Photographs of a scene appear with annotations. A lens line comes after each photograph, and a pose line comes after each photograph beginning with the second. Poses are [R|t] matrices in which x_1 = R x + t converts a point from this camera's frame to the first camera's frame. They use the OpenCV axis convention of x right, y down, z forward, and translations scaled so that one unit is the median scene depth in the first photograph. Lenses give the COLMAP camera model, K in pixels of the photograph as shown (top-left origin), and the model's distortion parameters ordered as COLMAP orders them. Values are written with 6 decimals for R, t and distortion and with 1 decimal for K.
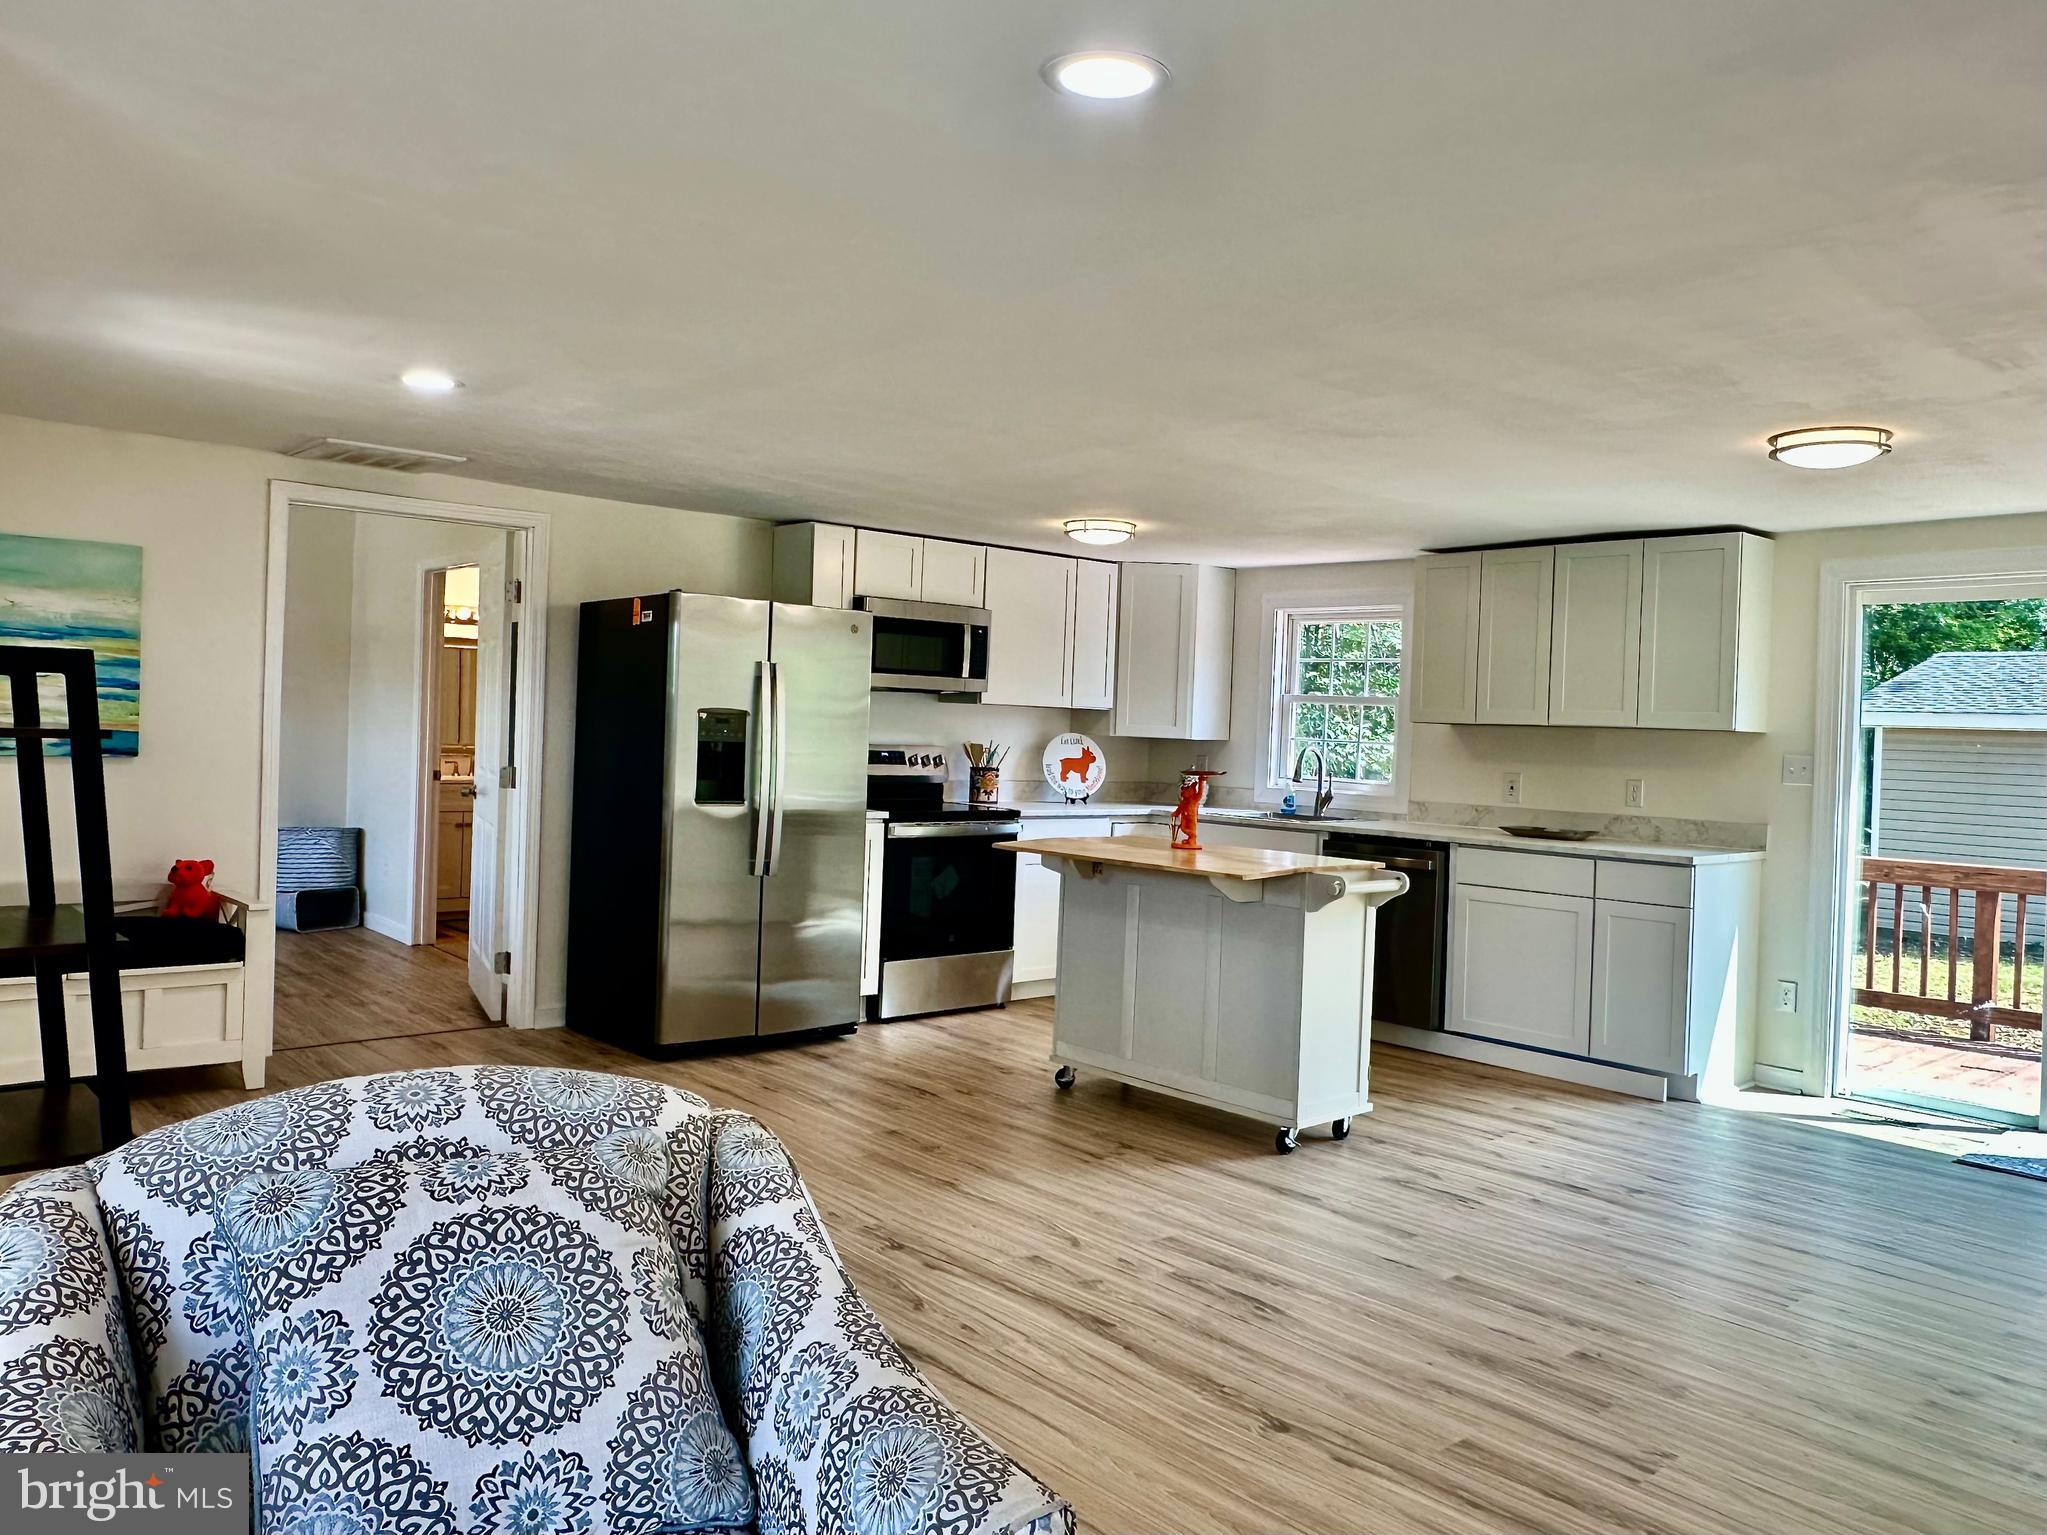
lens RADIAL K [[1474.4, 0, 1022.2], [0, 1474.4, 744.6], [0, 0, 1]] dist [-0.002138, -0.000179]
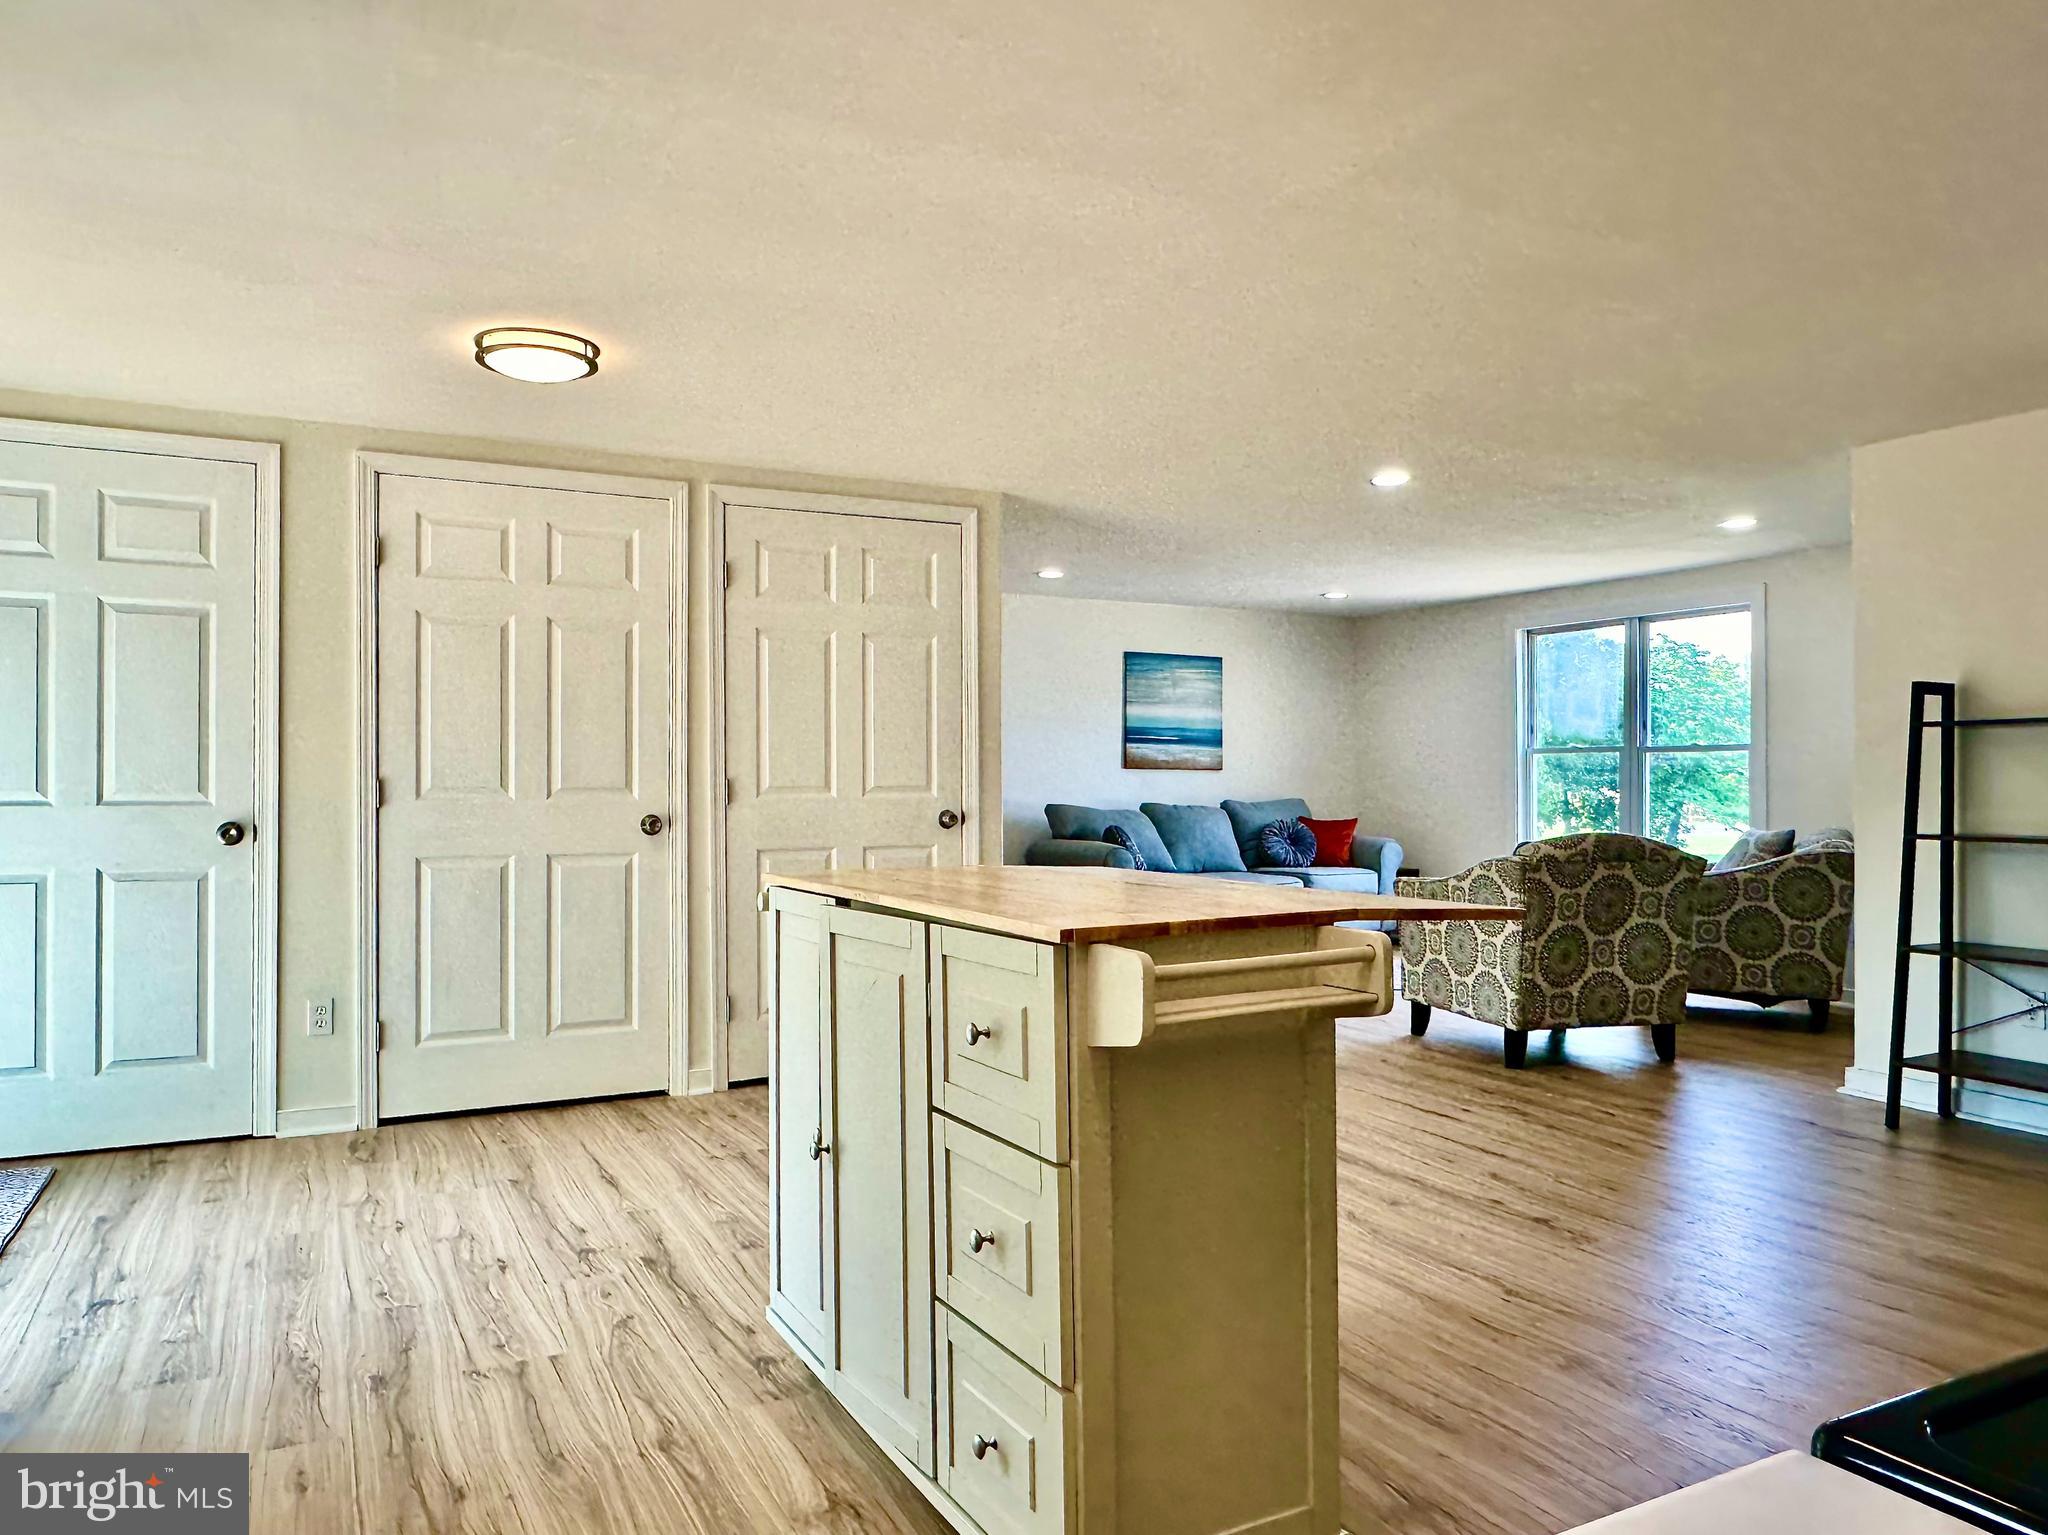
lens RADIAL K [[1393.1, 0, 1025.3], [0, 1393.1, 774.9], [0, 0, 1]] dist [-0.003592, 0.000220]
pose [[-0.967656, -0.033747, 0.250004, 0.016676], [-0.030814, 0.999403, 0.015638, 0.027680], [-0.250383, 0.007429, -0.968118, 1.313570]]
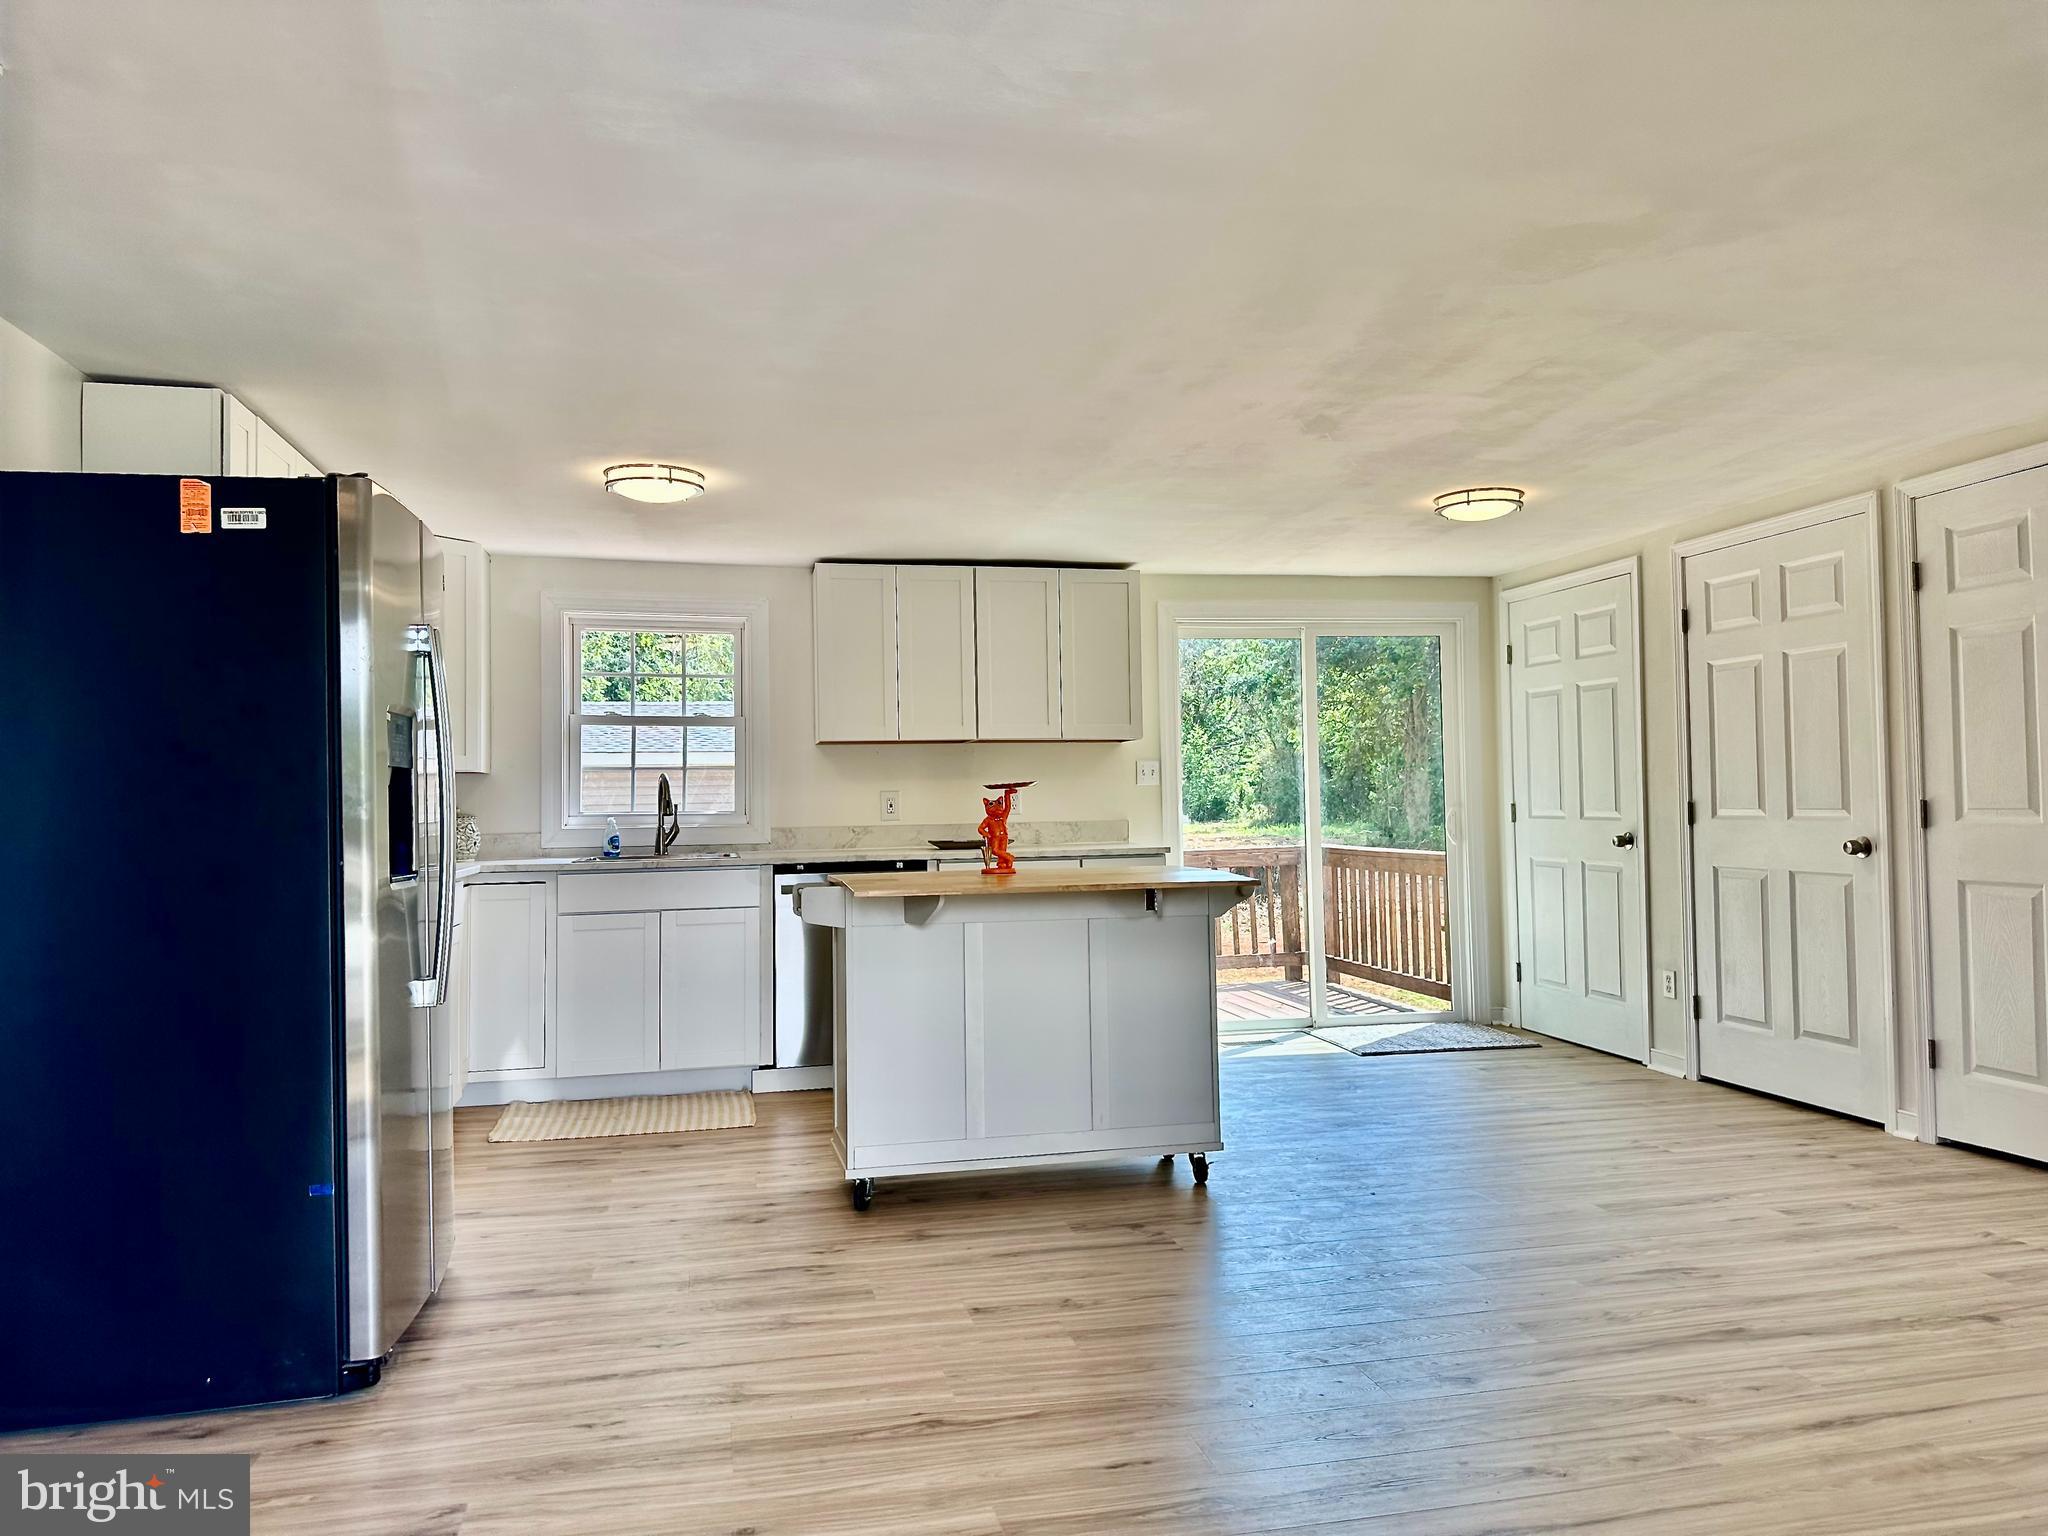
lens RADIAL K [[1438.9, 0, 1024.0], [0, 1438.9, 768.0], [0, 0, 1]] dist [0.035583, -0.038146]
pose [[0.485922, -0.022929, 0.873701, -0.563899], [0.043146, 0.999066, 0.002223, 0.007157], [-0.872936, 0.036616, 0.486458, 0.545716]]
